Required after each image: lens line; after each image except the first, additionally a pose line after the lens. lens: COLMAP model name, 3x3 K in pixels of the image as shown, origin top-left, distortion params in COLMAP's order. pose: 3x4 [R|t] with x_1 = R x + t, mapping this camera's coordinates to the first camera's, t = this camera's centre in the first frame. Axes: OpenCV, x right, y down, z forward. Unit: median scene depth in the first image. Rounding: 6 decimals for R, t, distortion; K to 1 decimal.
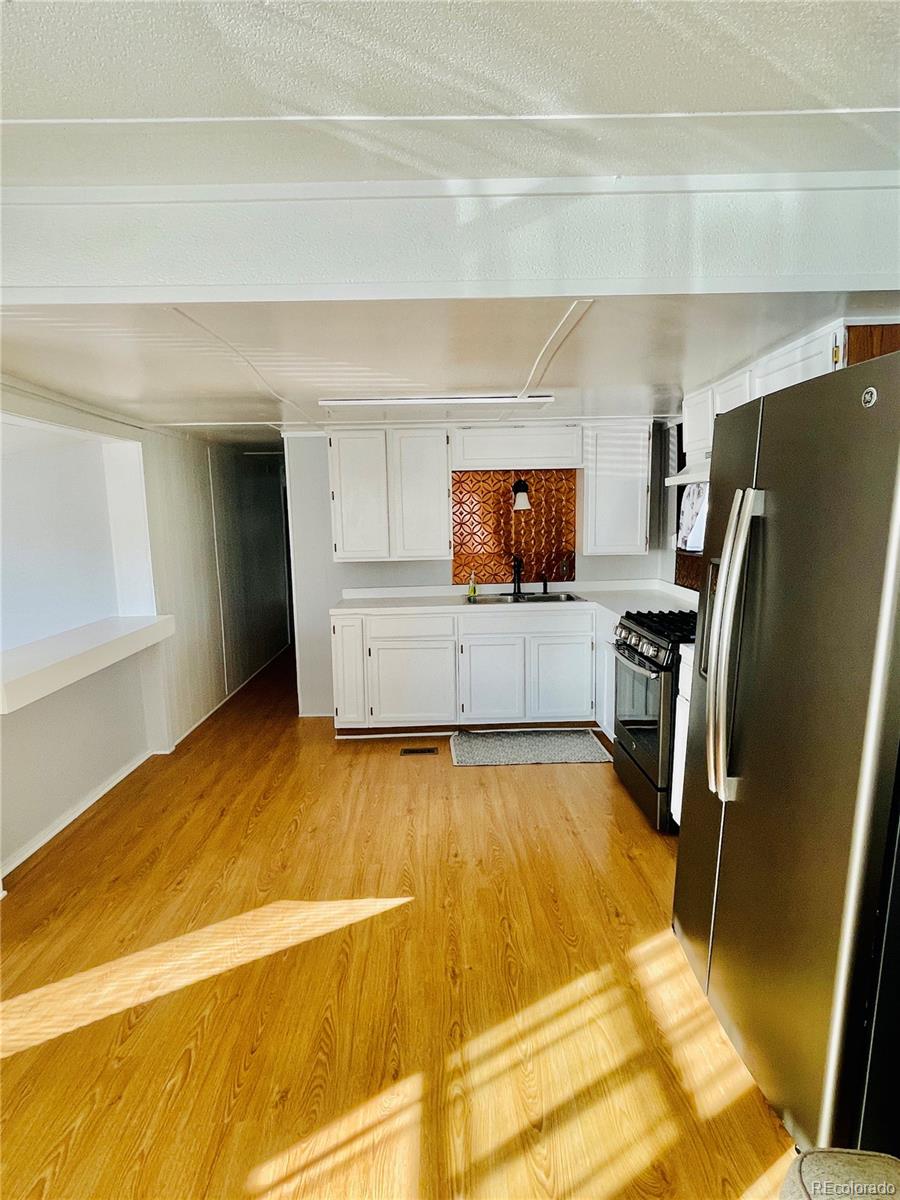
lens RADIAL K [[657.5, 0, 451.4], [0, 657.5, 612.6], [0, 0, 1]] dist [0.036550, -0.002547]
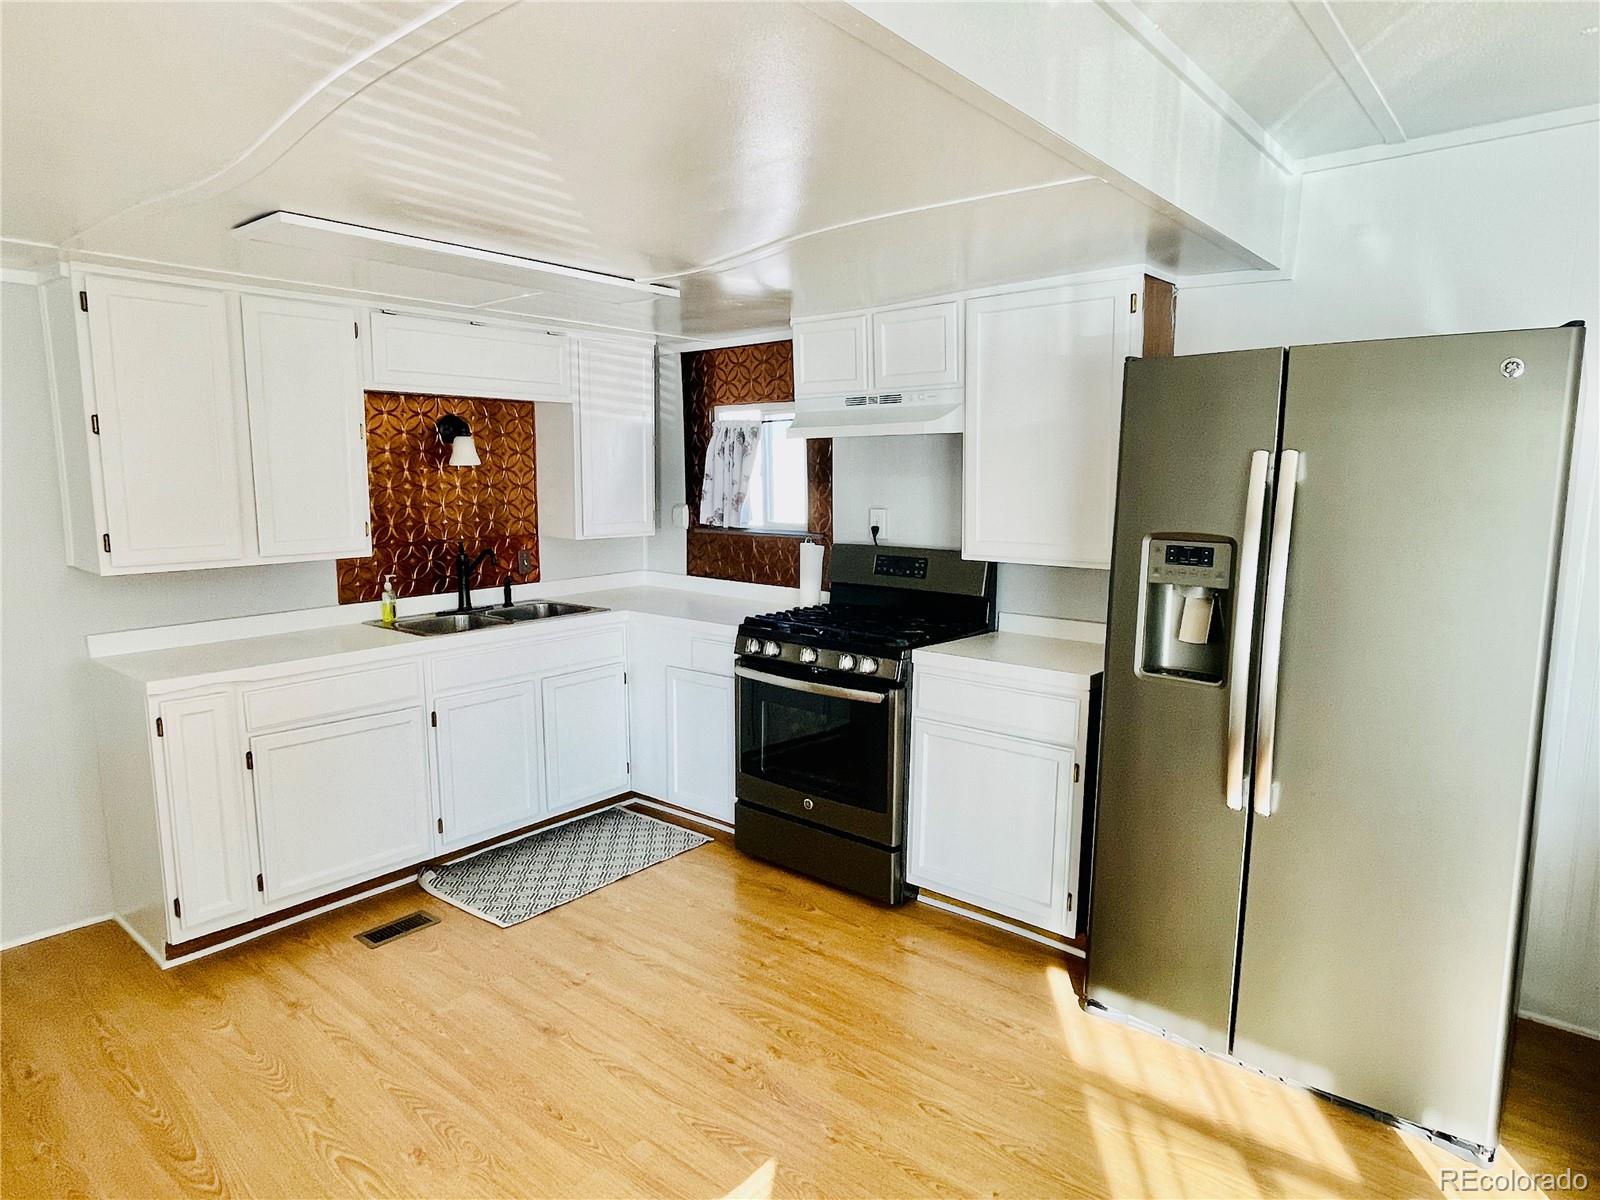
lens RADIAL K [[931.3, 0, 797.6], [0, 931.3, 600.2], [0, 0, 1]] dist [0.012078, -0.000470]
pose [[0.669619, -0.084447, 0.737888, -0.349481], [0.097389, 0.994920, 0.025484, -0.032888], [-0.736292, 0.054798, 0.674442, 0.253048]]
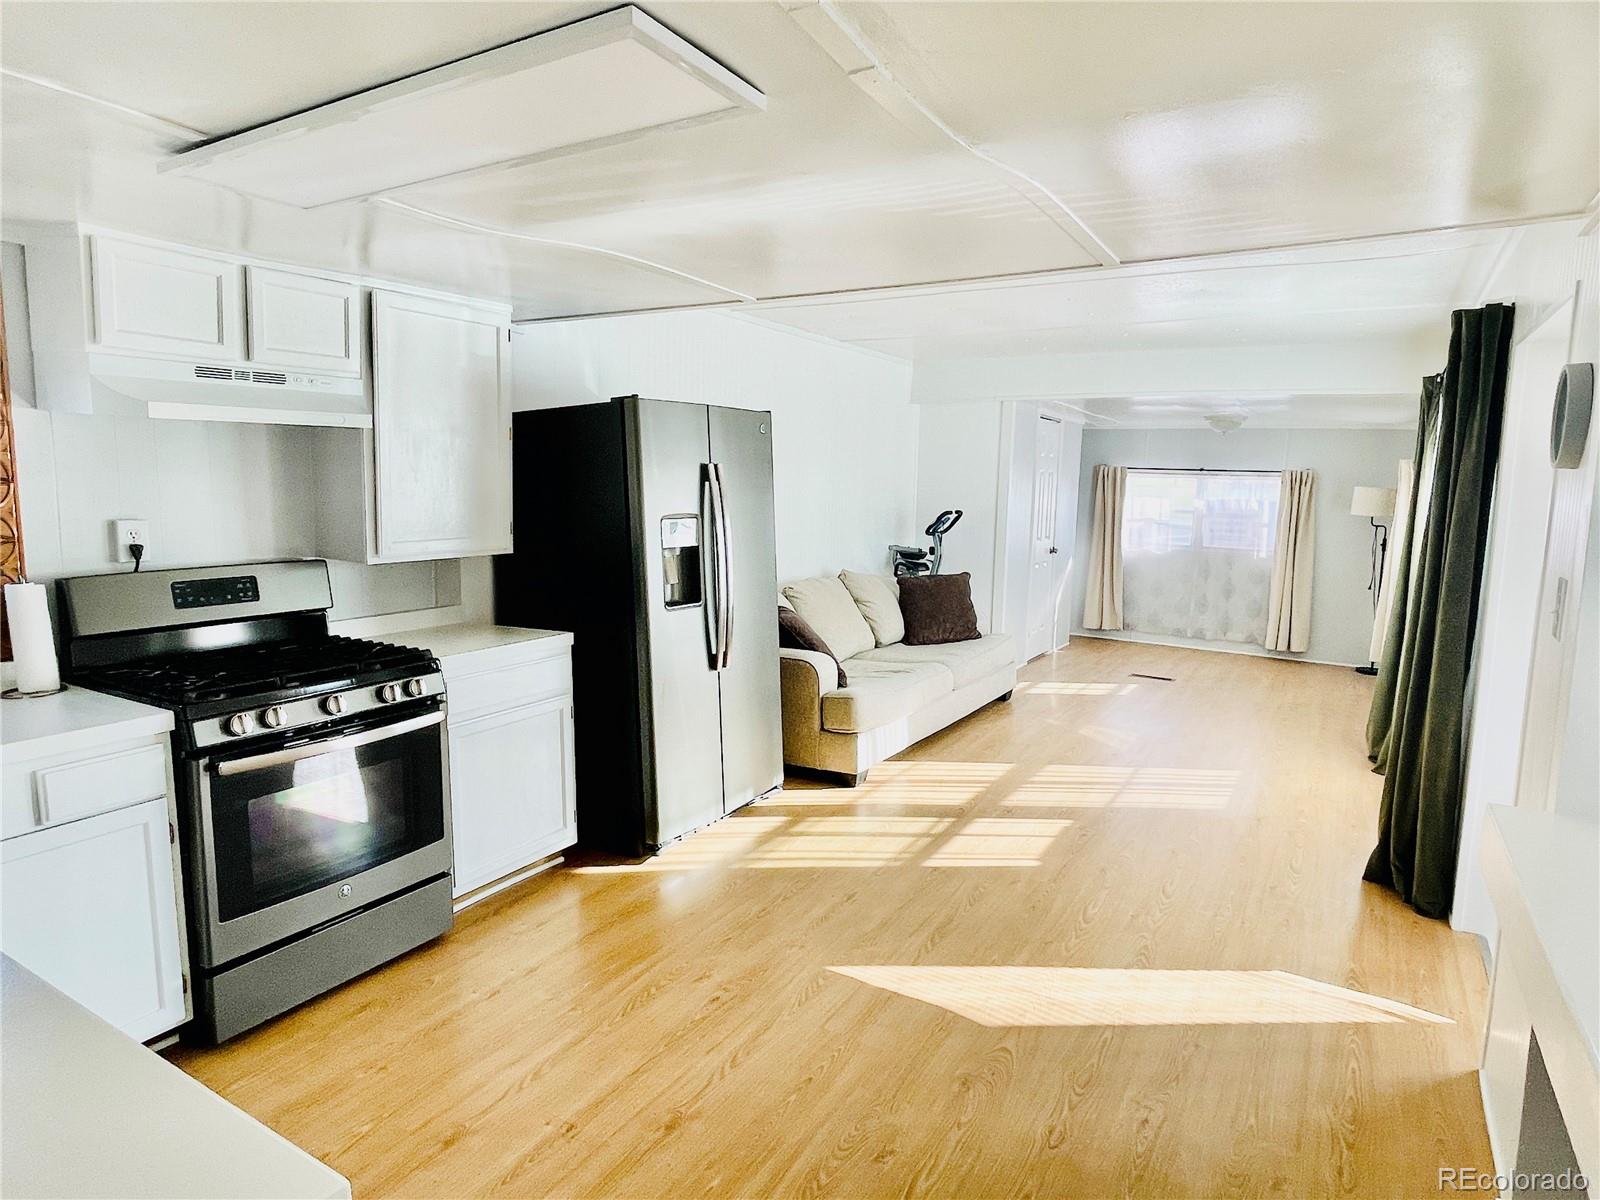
lens RADIAL K [[931.3, 0, 796.8], [0, 931.3, 608.2], [0, 0, 1]] dist [0.012078, -0.000470]
pose [[-0.838897, -0.066517, 0.540210, -0.353251], [0.084348, 0.964627, 0.249762, -0.150463], [-0.537714, 0.255090, -0.803612, 1.062505]]
